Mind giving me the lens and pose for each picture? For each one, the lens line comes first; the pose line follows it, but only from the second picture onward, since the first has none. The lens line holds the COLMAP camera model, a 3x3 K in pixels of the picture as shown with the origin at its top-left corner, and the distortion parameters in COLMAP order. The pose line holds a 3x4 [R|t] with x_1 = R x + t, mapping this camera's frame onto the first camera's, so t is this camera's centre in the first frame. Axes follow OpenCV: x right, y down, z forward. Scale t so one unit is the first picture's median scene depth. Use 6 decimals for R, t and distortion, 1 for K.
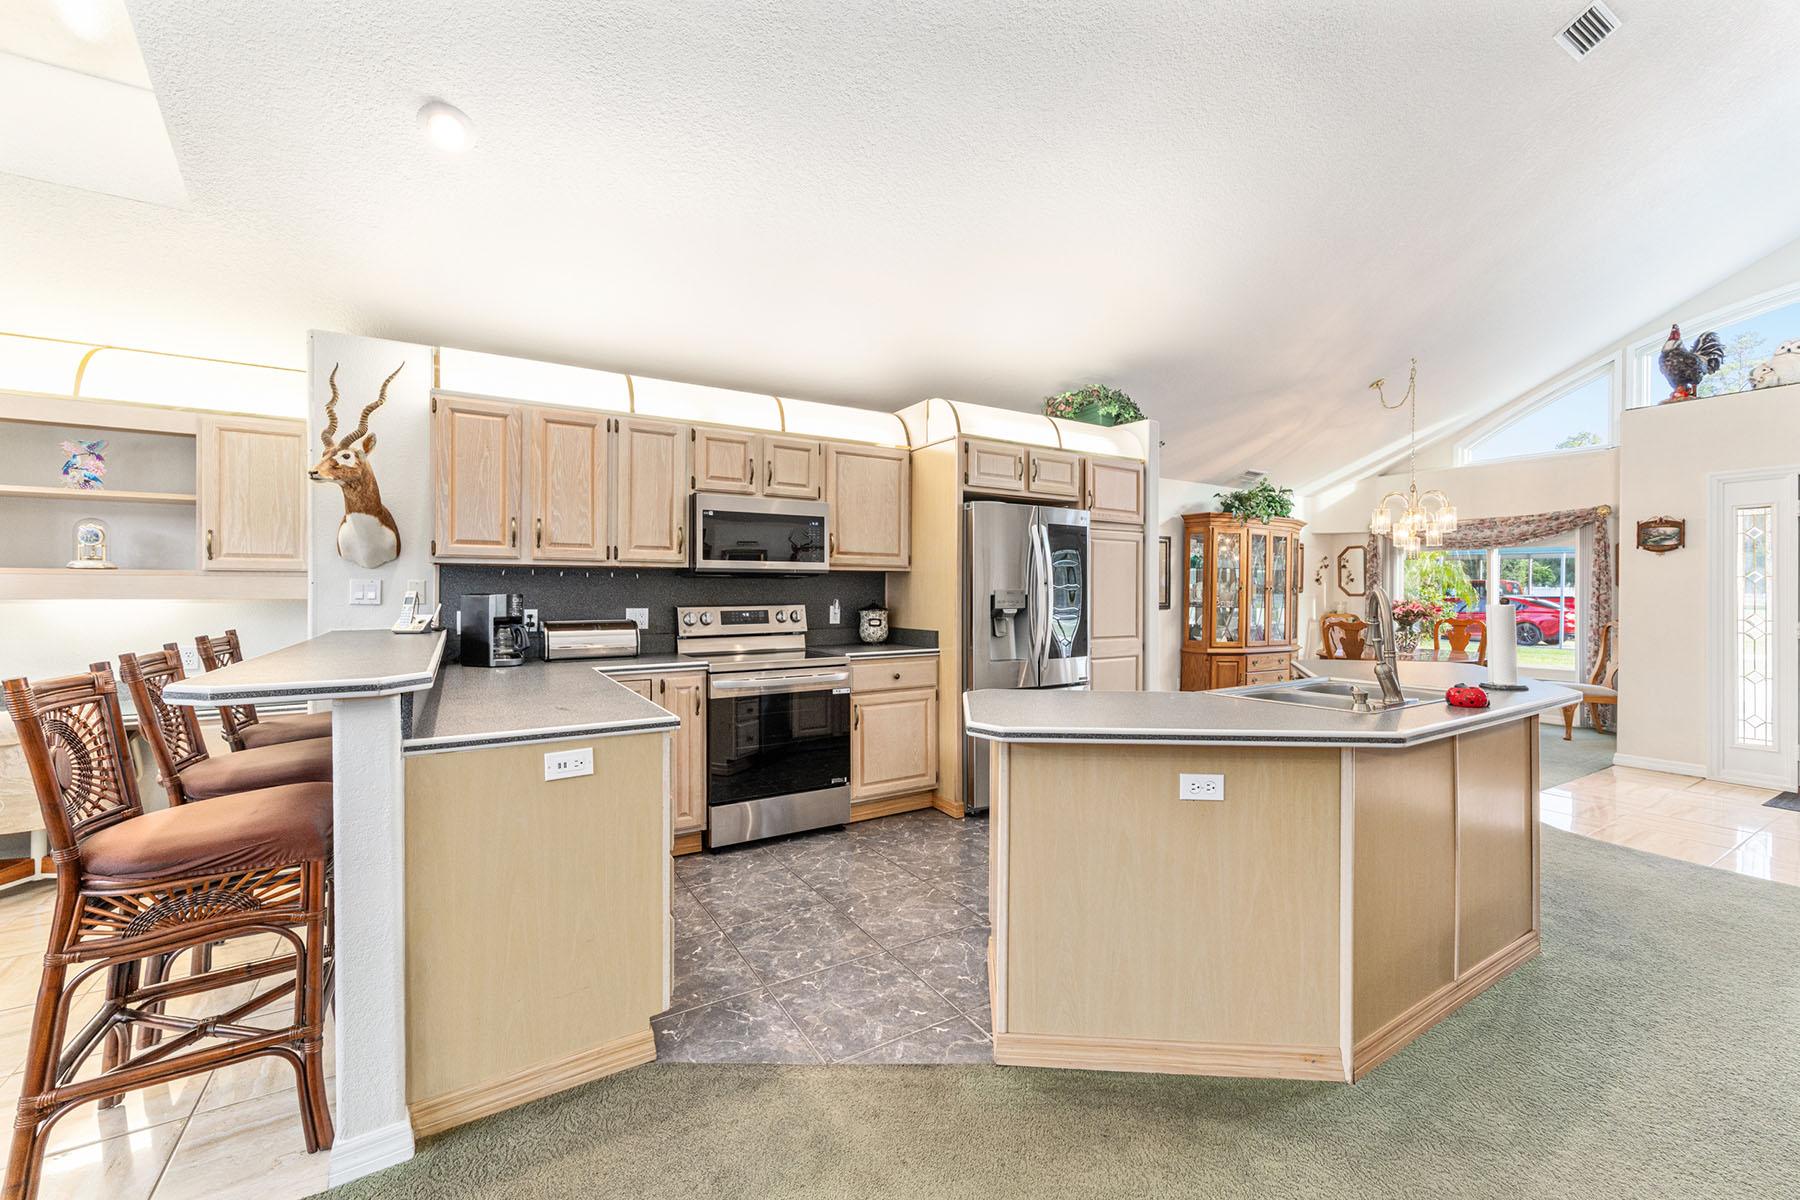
lens RADIAL K [[723.0, 0, 908.6], [0, 723.0, 590.4], [0, 0, 1]] dist [-0.002050, 0.001182]
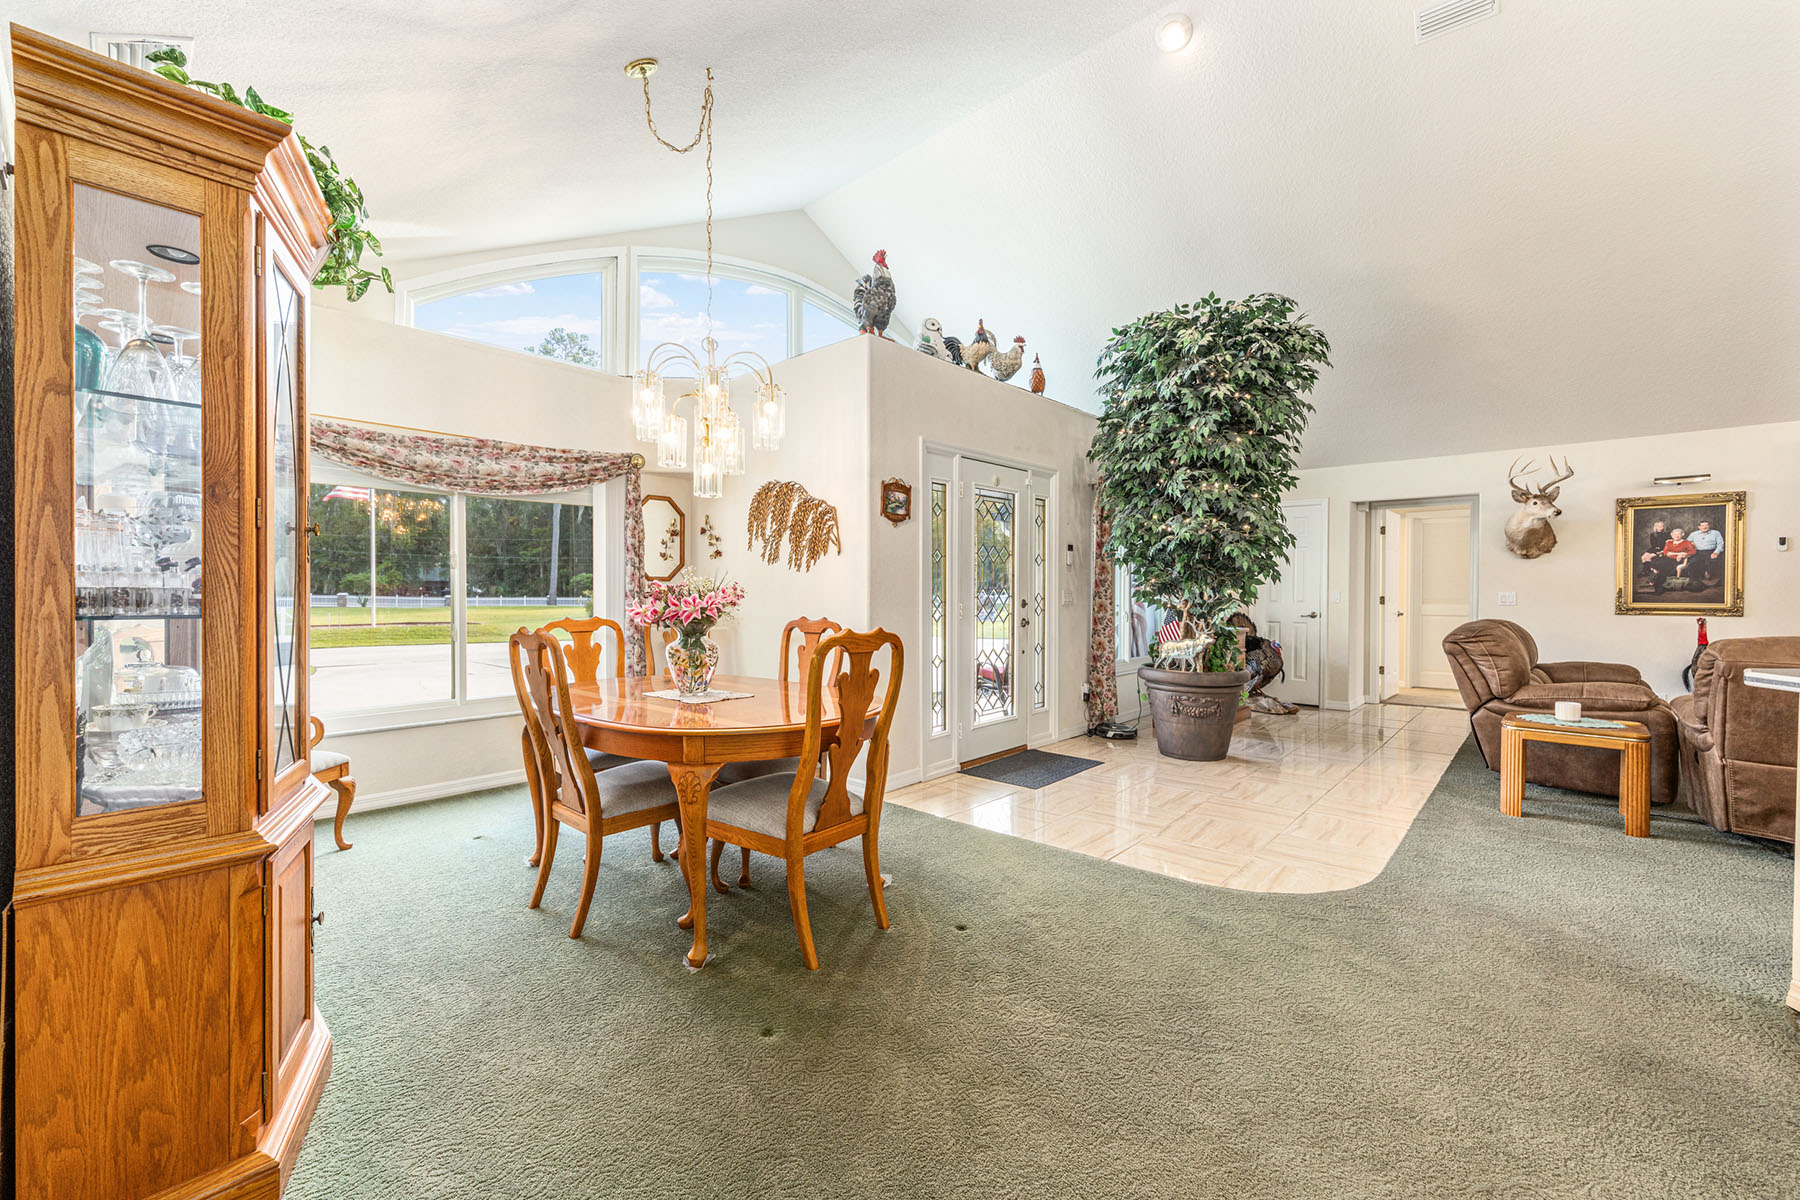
lens RADIAL K [[723.0, 0, 901.6], [0, 723.0, 598.0], [0, 0, 1]] dist [-0.002050, 0.001182]
pose [[-0.277909, -0.011816, 0.960535, 0.247732], [-0.001232, 0.999928, 0.011944, 0.022556], [-0.960607, 0.002136, -0.277903, 1.208371]]
